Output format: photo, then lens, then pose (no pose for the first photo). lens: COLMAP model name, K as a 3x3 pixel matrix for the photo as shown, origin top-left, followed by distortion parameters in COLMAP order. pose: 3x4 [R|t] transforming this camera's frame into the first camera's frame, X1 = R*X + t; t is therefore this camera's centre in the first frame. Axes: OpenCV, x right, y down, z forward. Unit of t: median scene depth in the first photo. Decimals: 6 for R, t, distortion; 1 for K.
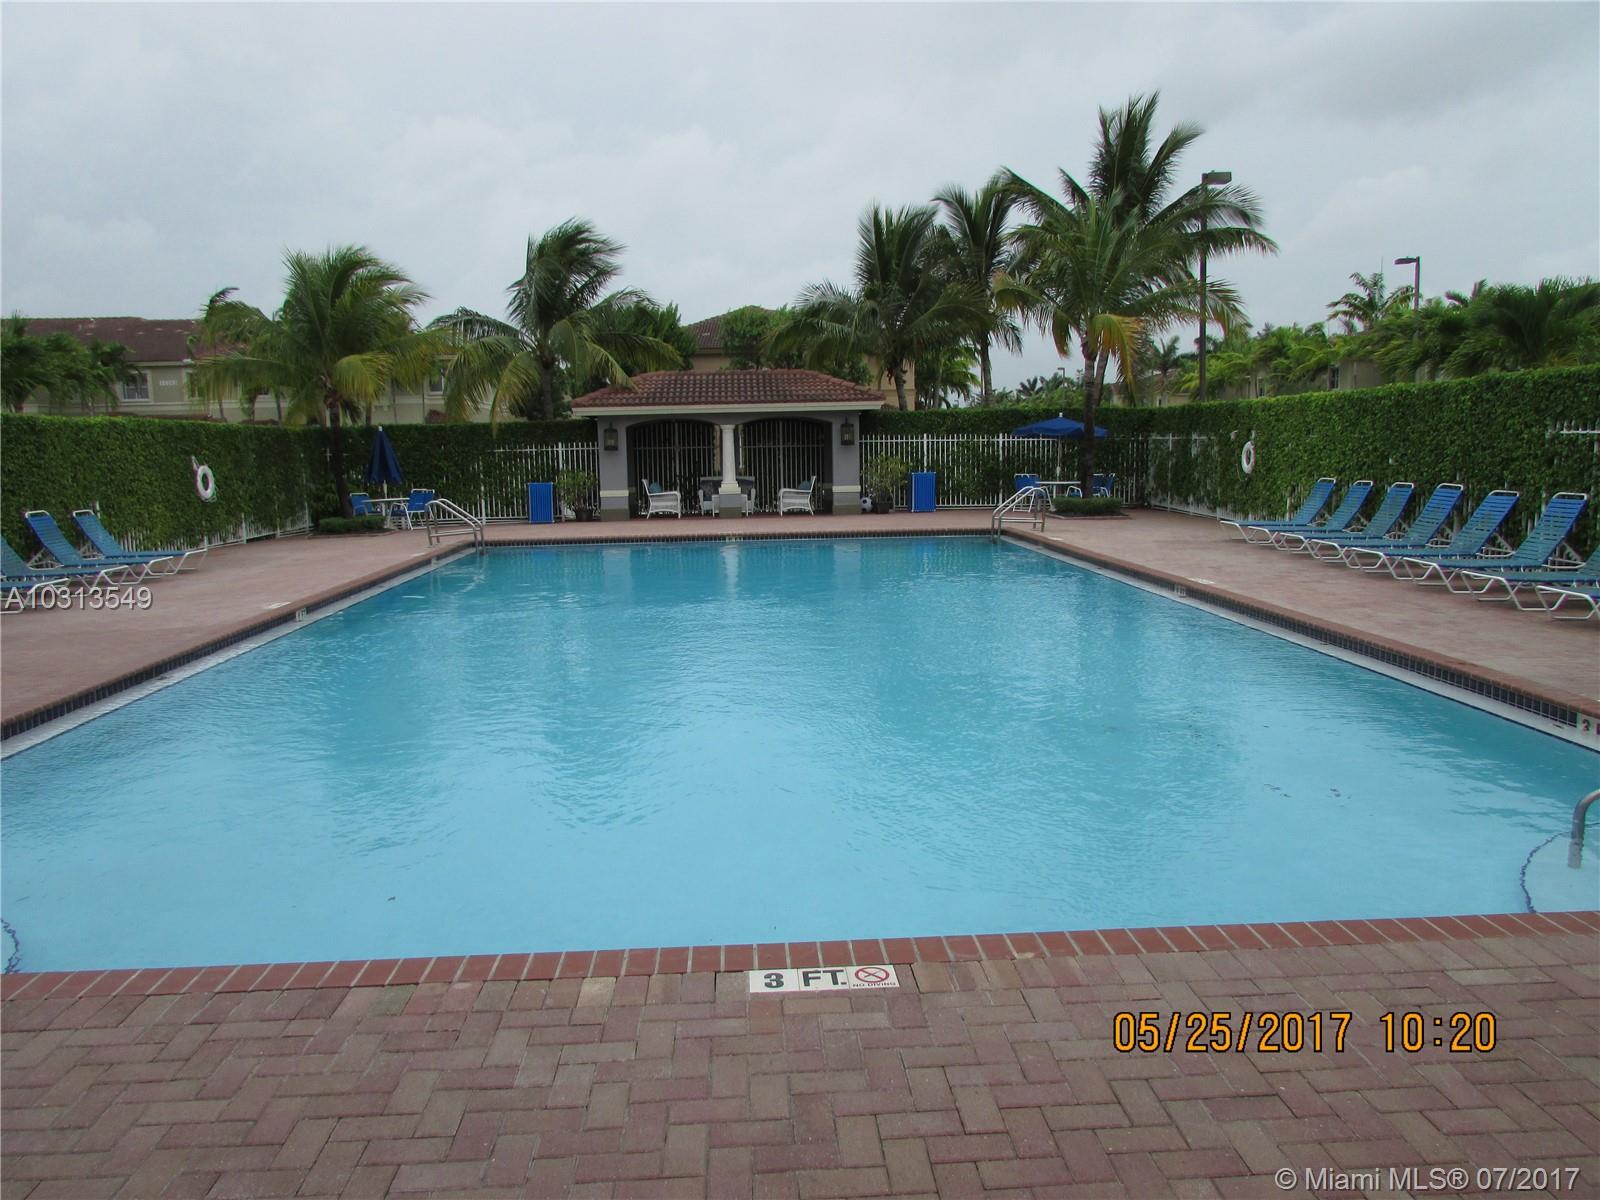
lens RADIAL K [[1152.0, 0, 800.0], [0, 1152.0, 600.0], [0, 0, 1]] dist [-0.032518, 0.002098]
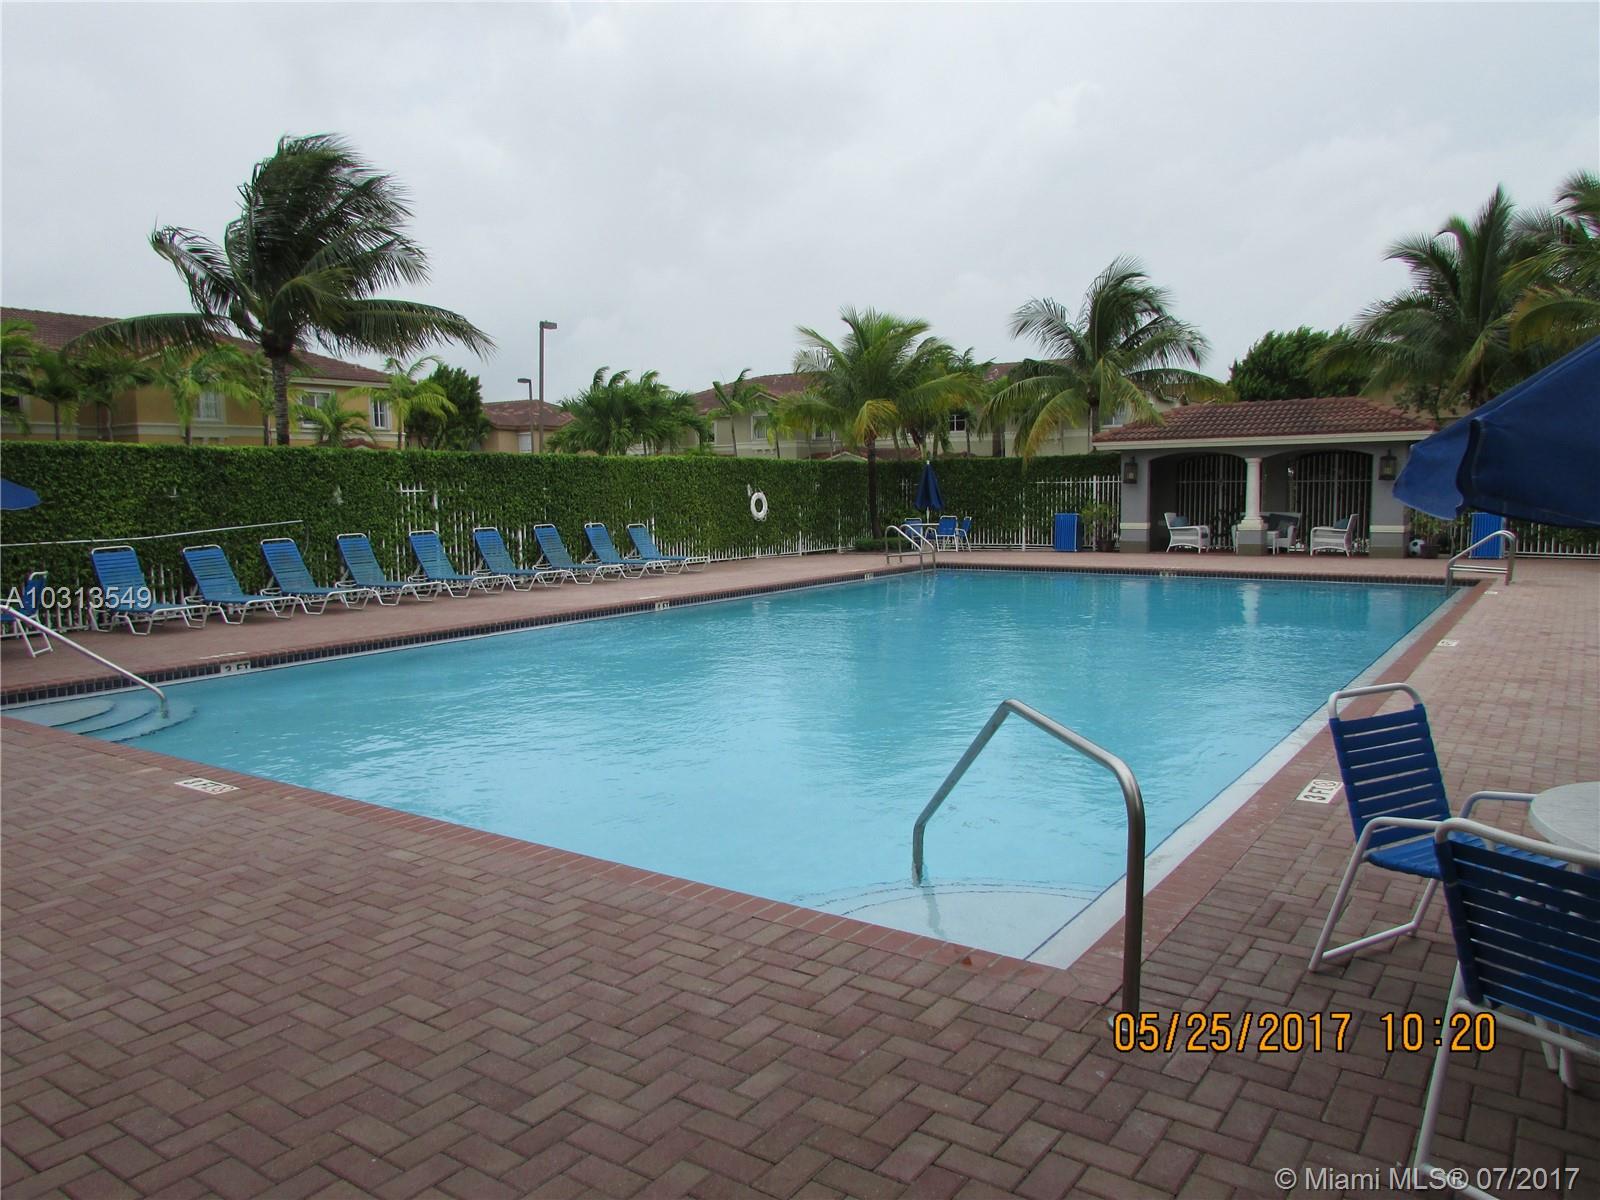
lens RADIAL K [[1159.0, 0, 798.6], [0, 1159.0, 566.6], [0, 0, 1]] dist [0.026103, 0.000202]
pose [[0.786806, 0.052889, -0.614930, 0.239524], [-0.085658, 0.996037, -0.023932, -0.006574], [0.611227, 0.071504, 0.788218, 0.010940]]
